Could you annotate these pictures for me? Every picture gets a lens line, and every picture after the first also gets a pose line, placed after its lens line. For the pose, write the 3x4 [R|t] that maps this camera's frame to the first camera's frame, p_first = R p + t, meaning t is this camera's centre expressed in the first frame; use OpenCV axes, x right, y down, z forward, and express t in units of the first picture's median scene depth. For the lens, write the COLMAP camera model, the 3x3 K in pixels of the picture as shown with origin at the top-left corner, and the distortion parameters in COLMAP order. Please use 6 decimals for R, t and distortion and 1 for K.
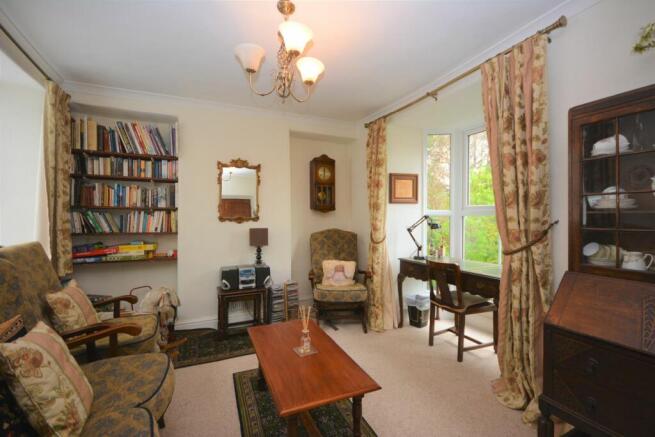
lens RADIAL K [[287.8, 0, 328.7], [0, 287.8, 218.9], [0, 0, 1]] dist [-0.010182, -0.000793]
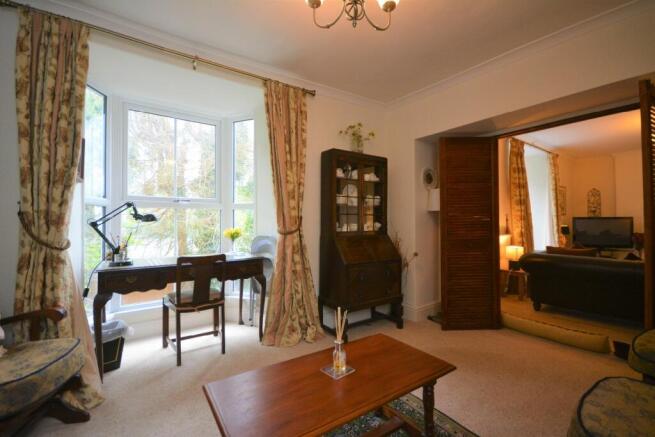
lens RADIAL K [[287.8, 0, 328.7], [0, 287.8, 218.9], [0, 0, 1]] dist [-0.010182, -0.000793]
pose [[-0.193191, 0.016302, 0.981026, -0.501031], [0.012317, 0.999823, -0.014189, 0.048059], [-0.981084, 0.009342, -0.193357, 0.718384]]
